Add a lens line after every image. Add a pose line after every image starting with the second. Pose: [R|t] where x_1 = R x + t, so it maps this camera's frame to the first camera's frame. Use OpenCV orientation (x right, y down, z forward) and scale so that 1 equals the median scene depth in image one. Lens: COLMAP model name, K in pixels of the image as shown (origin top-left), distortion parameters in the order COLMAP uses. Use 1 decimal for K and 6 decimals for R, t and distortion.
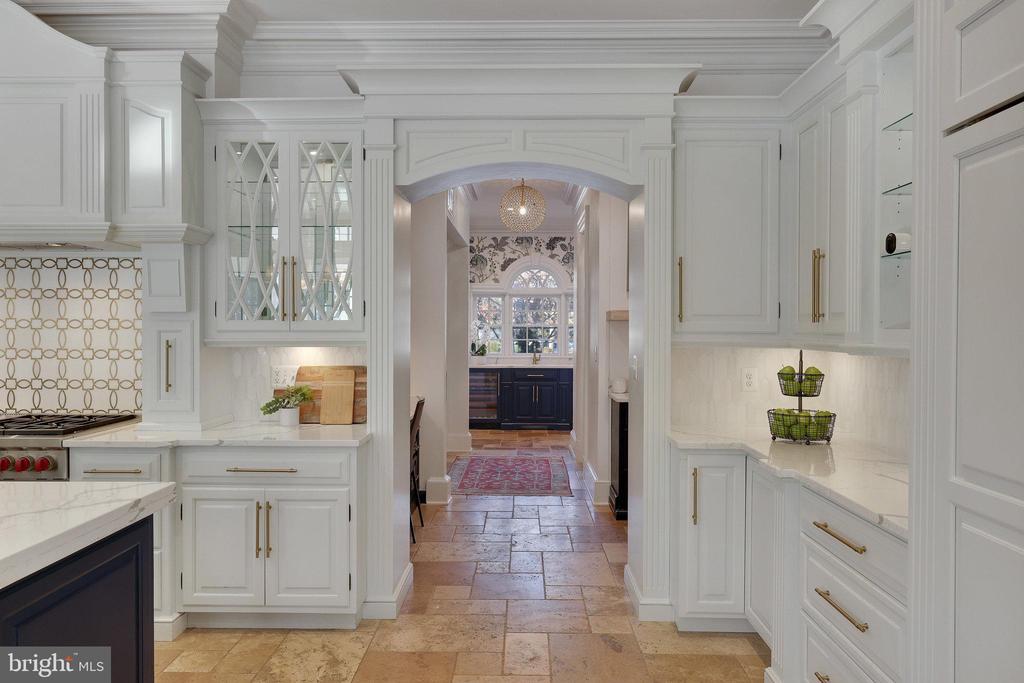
lens RADIAL K [[684.8, 0, 510.2], [0, 684.8, 339.4], [0, 0, 1]] dist [-0.000215, 0.001492]
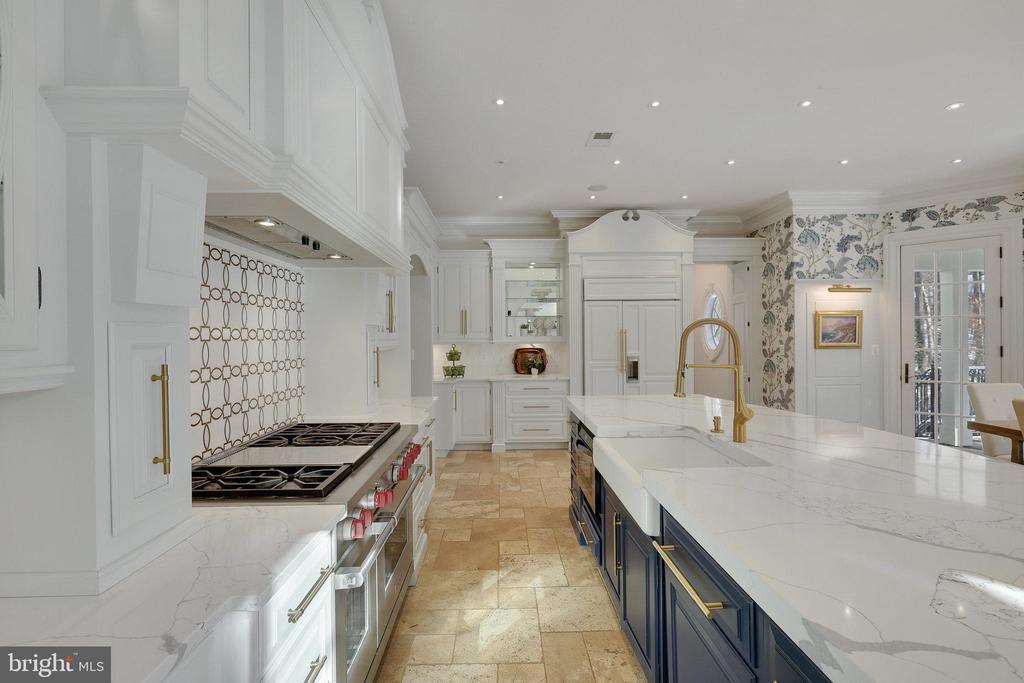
lens RADIAL K [[482.2, 0, 510.5], [0, 482.2, 338.6], [0, 0, 1]] dist [0.000185, -0.000002]
pose [[-0.051962, -0.009540, 0.998603, -1.553367], [0.008925, 0.999910, 0.010017, -0.024789], [-0.998609, 0.009433, -0.051873, 0.870742]]
